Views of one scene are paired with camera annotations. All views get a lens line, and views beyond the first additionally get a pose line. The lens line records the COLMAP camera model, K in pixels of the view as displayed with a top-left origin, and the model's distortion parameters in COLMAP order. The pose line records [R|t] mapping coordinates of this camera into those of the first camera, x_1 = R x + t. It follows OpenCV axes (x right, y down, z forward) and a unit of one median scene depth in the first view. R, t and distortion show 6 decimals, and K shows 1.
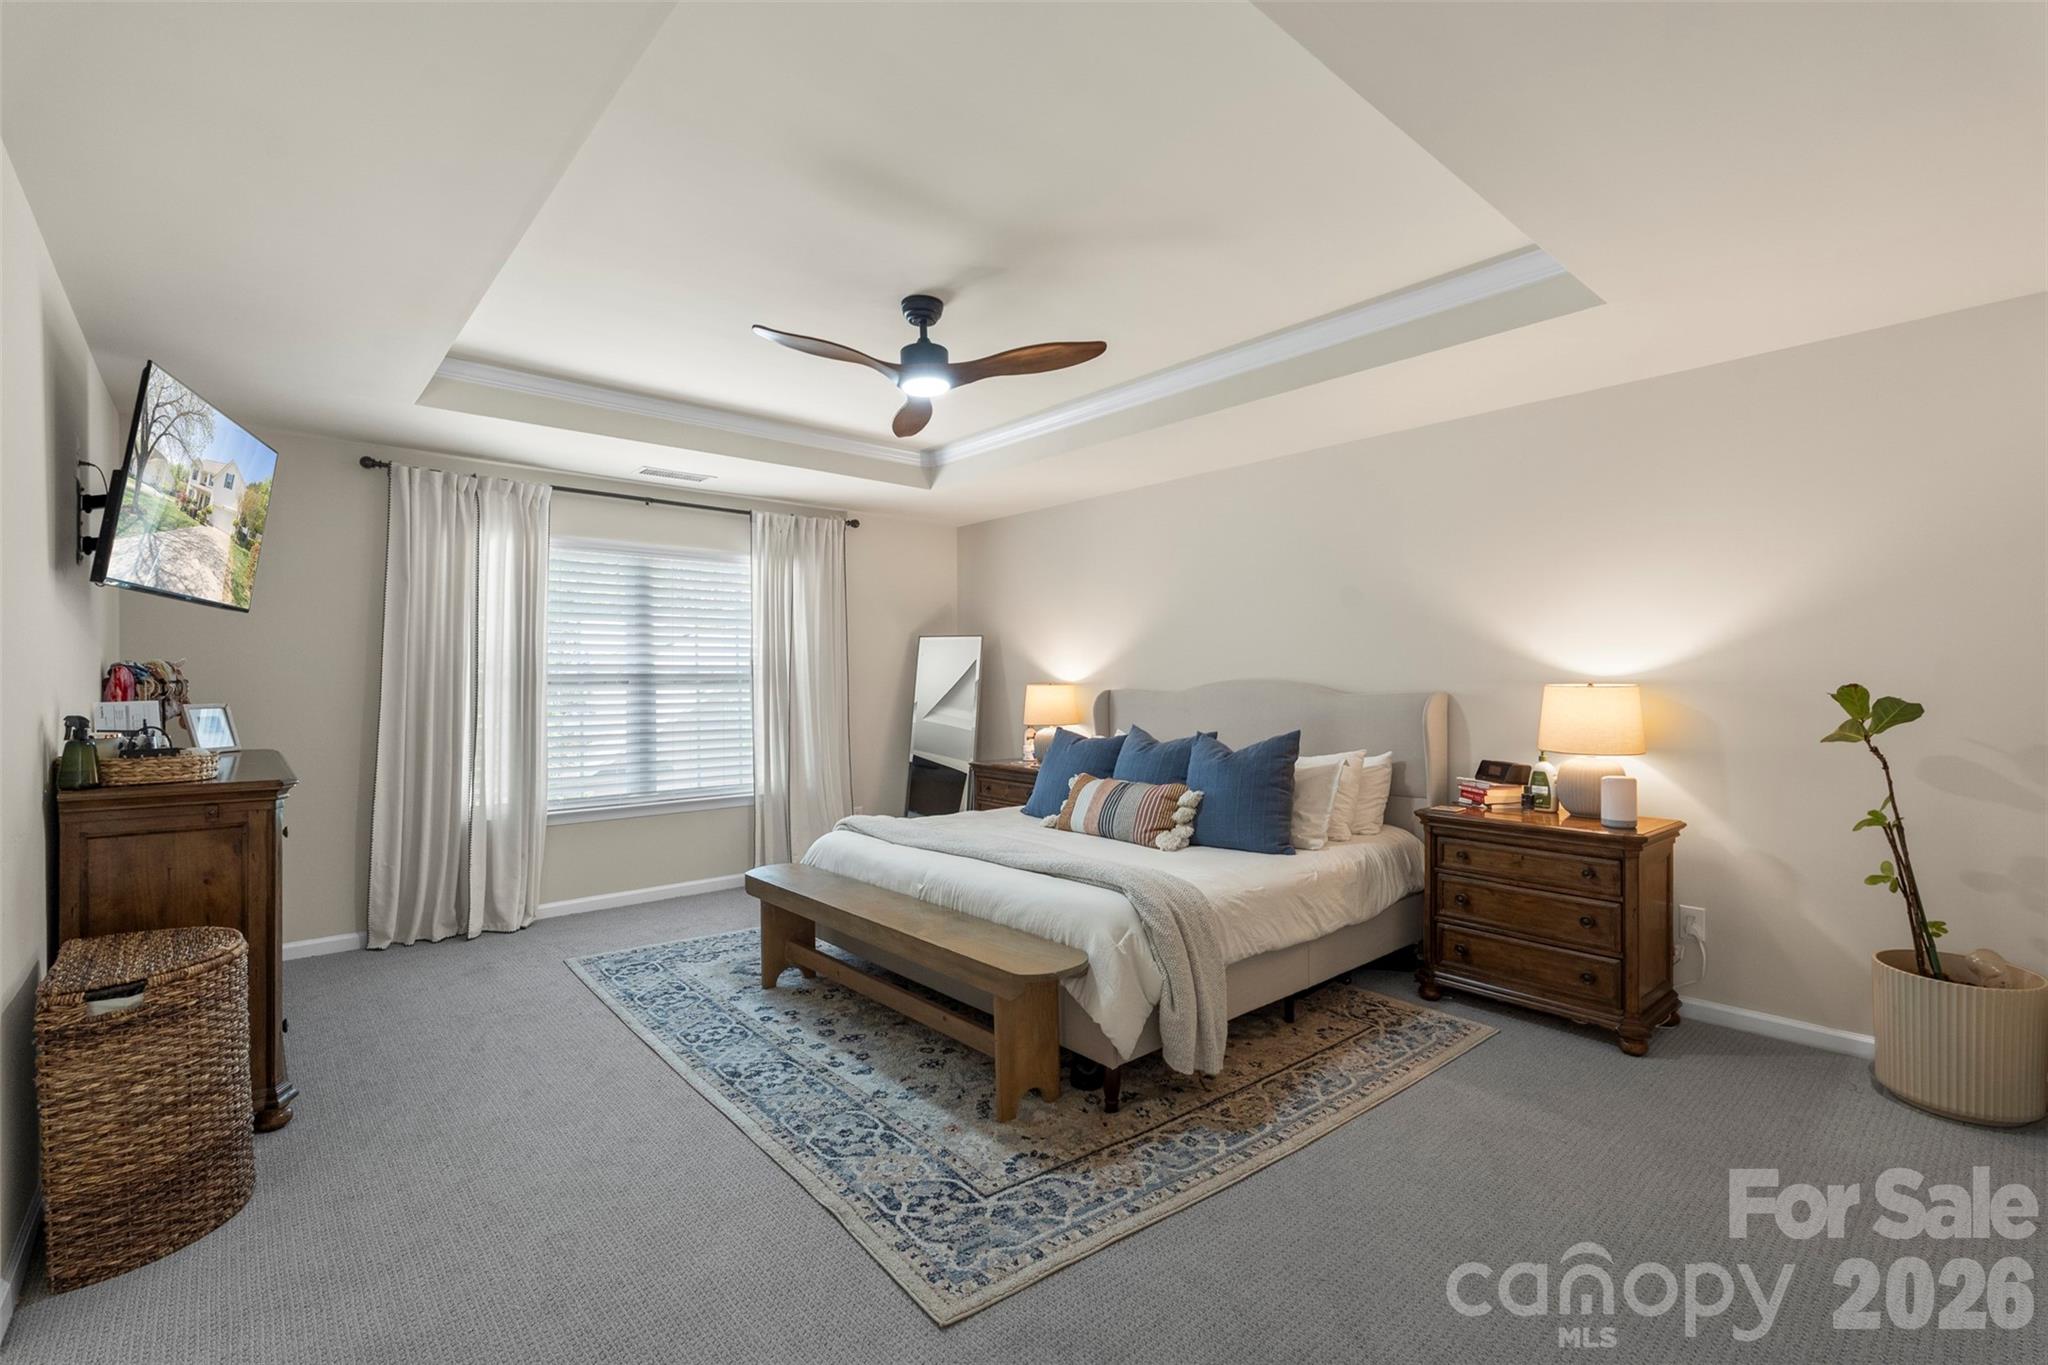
lens RADIAL K [[913.2, 0, 1011.3], [0, 913.2, 664.1], [0, 0, 1]] dist [0.003914, -0.001093]
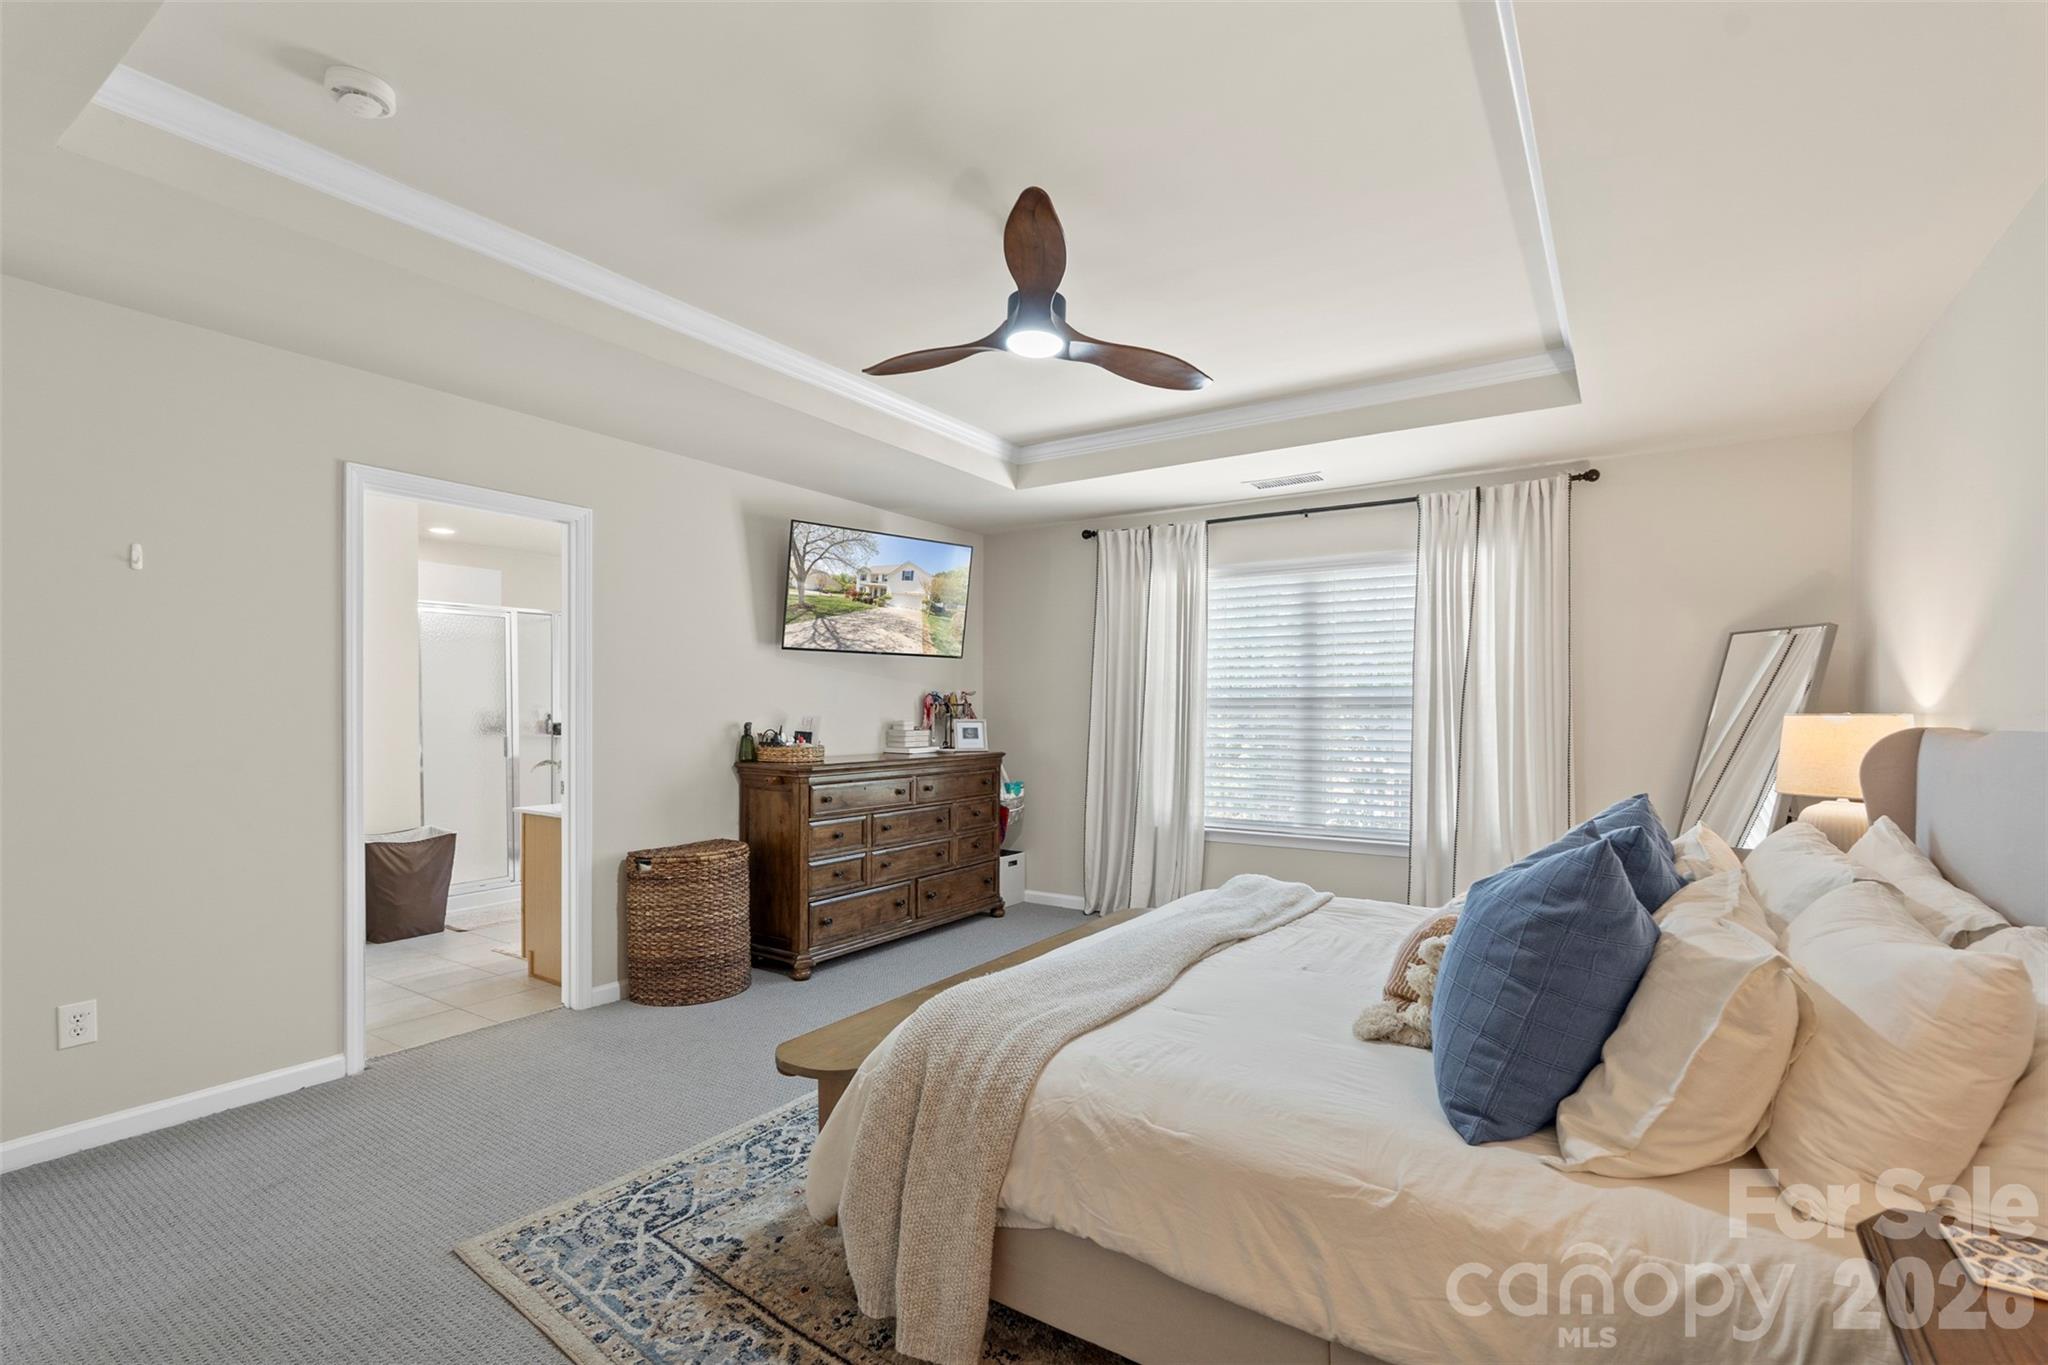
lens RADIAL K [[913.2, 0, 1029.3], [0, 913.2, 703.2], [0, 0, 1]] dist [0.003914, -0.001093]
pose [[0.273422, 0.000829, -0.961894, 0.667596], [0.014707, 0.999879, 0.005042, 0.012034], [0.961782, -0.015525, 0.273377, 0.739966]]
